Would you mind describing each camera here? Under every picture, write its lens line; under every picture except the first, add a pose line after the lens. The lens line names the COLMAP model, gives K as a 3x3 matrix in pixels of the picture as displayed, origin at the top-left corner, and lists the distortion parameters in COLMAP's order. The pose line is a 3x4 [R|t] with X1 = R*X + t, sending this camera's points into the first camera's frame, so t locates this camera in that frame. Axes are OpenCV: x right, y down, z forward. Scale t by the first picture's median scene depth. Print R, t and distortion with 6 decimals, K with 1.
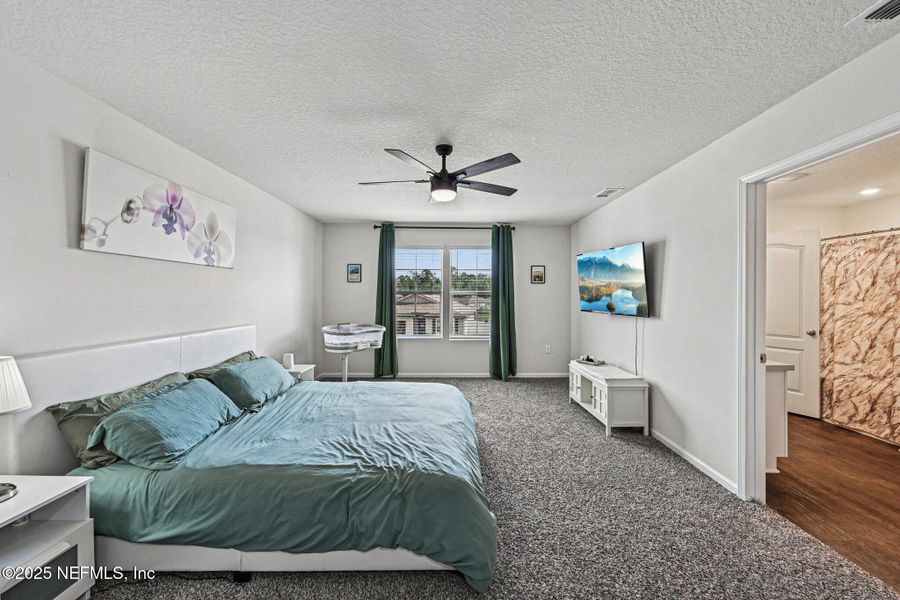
lens RADIAL K [[365.6, 0, 449.2], [0, 365.6, 296.4], [0, 0, 1]] dist [0.000479, 0.000051]
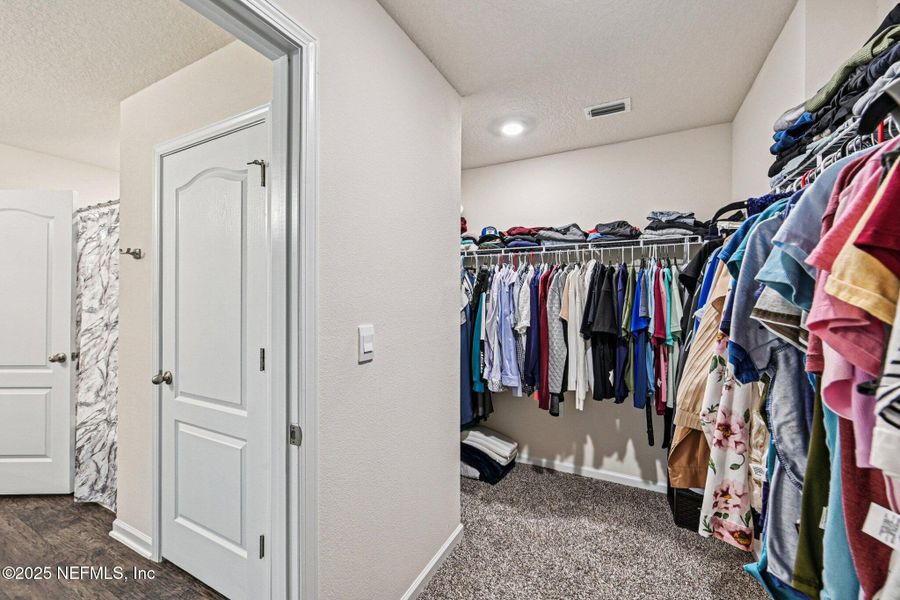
lens RADIAL K [[365.6, 0, 449.9], [0, 365.6, 300.2], [0, 0, 1]] dist [0.000479, 0.000051]
pose [[0.455173, -0.002977, 0.890398, 1.031456], [0.004836, 0.999988, 0.000871, 0.005071], [-0.890390, 0.003910, 0.455182, 0.178929]]
